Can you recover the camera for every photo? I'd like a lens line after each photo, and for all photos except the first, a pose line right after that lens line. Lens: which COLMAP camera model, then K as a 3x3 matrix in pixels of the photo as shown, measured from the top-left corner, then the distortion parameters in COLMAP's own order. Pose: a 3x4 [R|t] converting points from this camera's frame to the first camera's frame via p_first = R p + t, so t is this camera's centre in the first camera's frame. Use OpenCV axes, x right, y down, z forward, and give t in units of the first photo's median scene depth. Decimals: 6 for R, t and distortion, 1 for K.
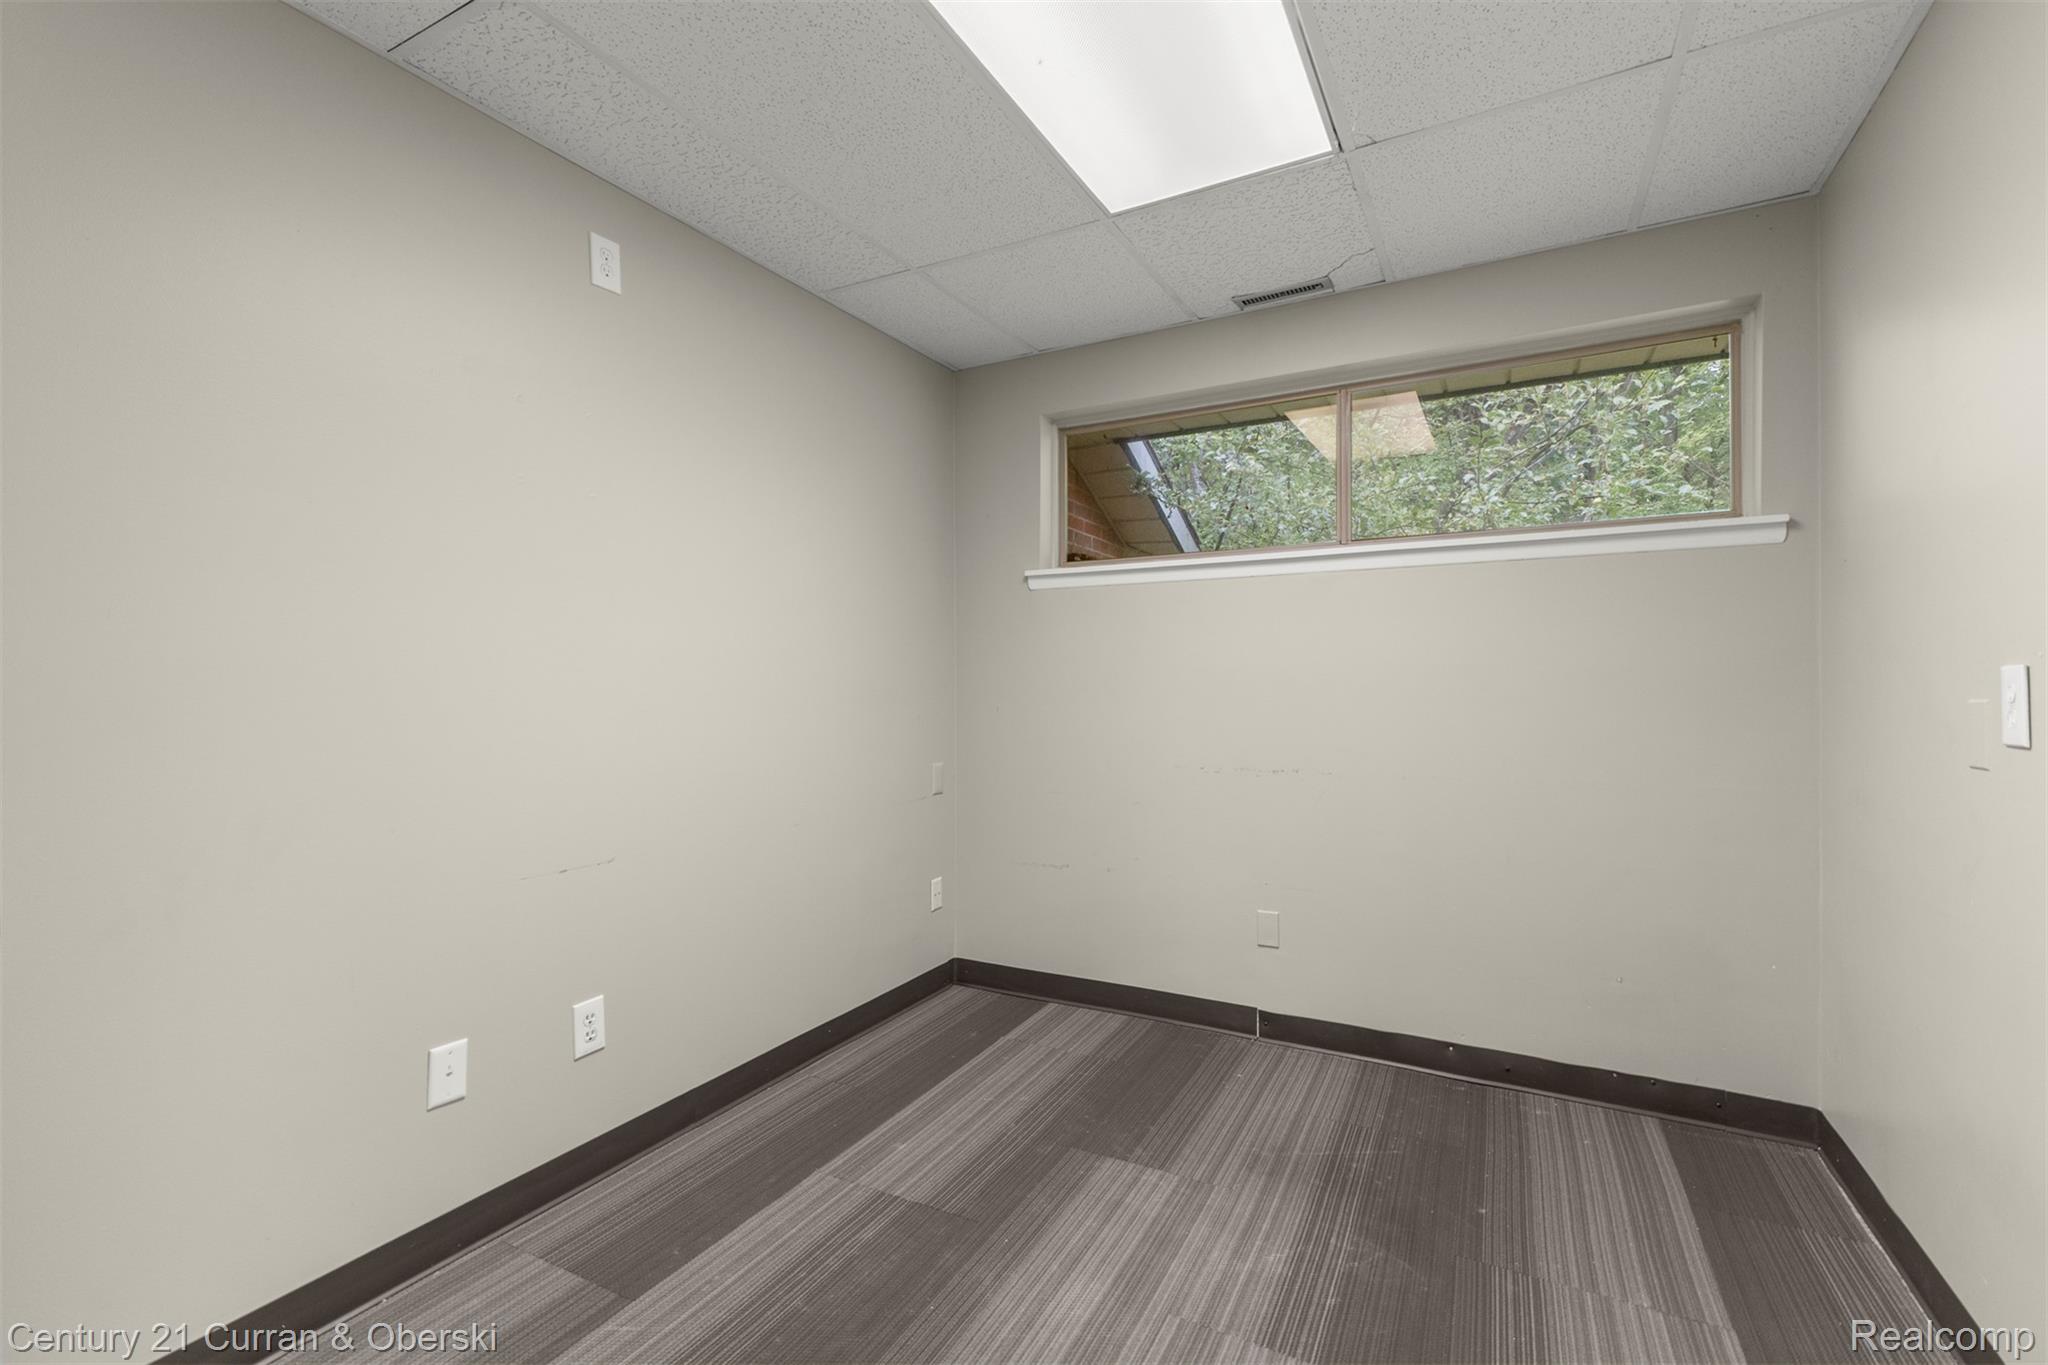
lens RADIAL K [[892.8, 0, 1025.9], [0, 892.8, 669.9], [0, 0, 1]] dist [0.000941, -0.000126]
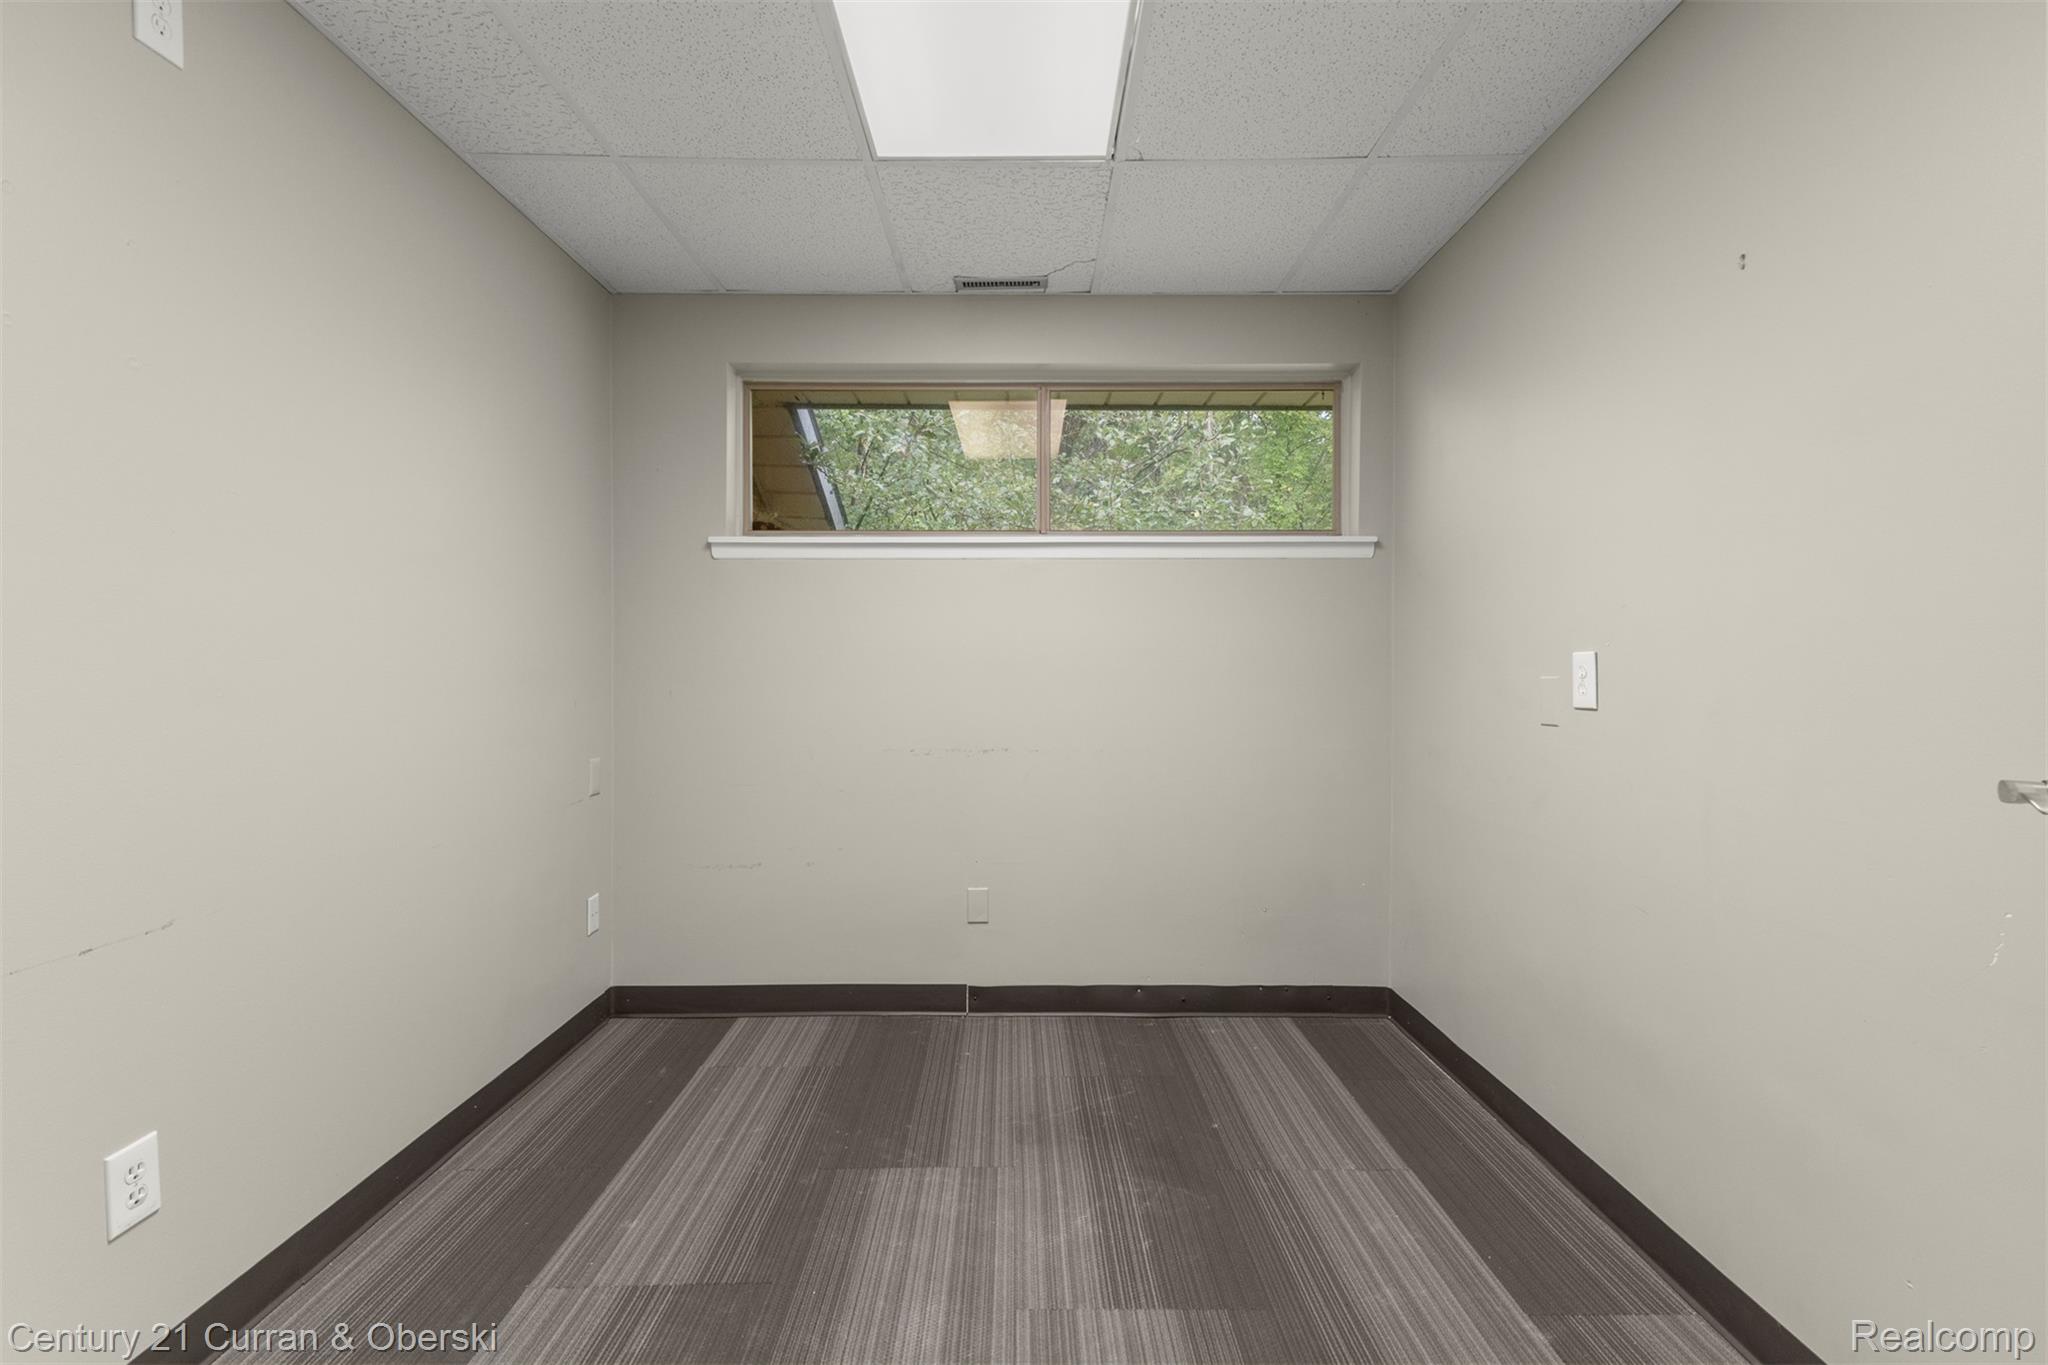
lens RADIAL K [[884.8, 0, 1026.5], [0, 884.8, 665.7], [0, 0, 1]] dist [0.001865, -0.000268]
pose [[0.874390, 0.005329, 0.485195, -0.207391], [-0.011113, 0.999897, 0.009045, 0.007704], [-0.485097, -0.013301, 0.874359, 0.110510]]
